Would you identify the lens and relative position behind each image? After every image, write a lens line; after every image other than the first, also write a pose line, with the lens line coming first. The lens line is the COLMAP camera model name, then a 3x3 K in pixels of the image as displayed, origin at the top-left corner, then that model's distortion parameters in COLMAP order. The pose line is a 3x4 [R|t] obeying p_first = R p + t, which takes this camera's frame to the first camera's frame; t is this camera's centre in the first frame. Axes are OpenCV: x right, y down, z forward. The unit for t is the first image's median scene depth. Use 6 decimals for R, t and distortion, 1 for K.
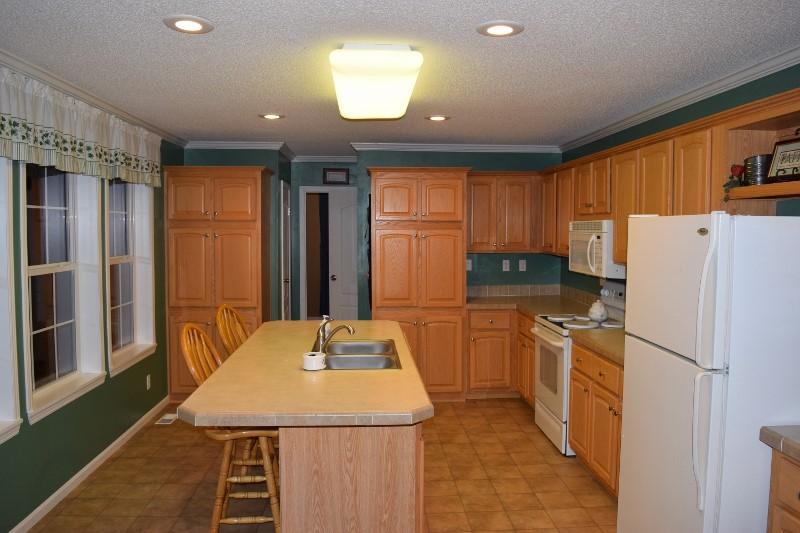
lens RADIAL K [[628.6, 0, 400.0], [0, 628.6, 266.5], [0, 0, 1]] dist [-0.092918, 0.009624]
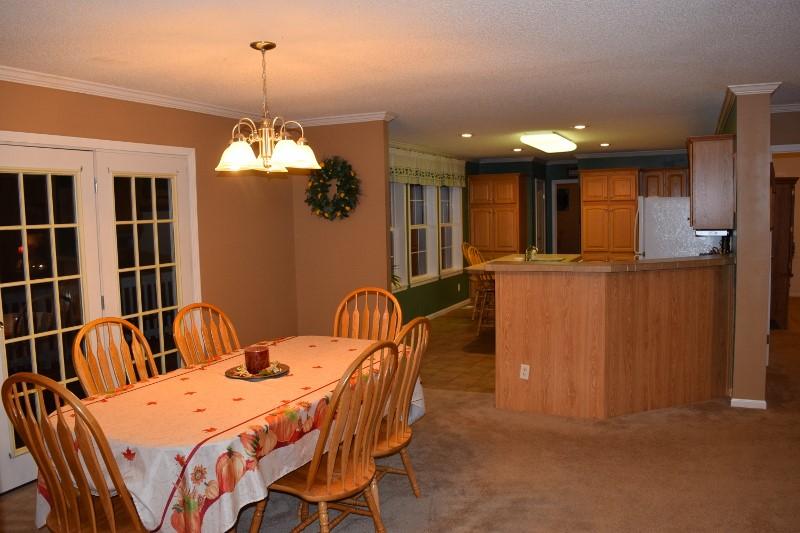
lens RADIAL K [[649.6, 0, 401.8], [0, 649.6, 253.9], [0, 0, 1]] dist [-0.003124, 0.003295]
pose [[0.880813, 0.002697, -0.473457, 0.431117], [0.001301, 0.999966, 0.008117, 0.067597], [0.473463, -0.007765, 0.880780, -0.952264]]
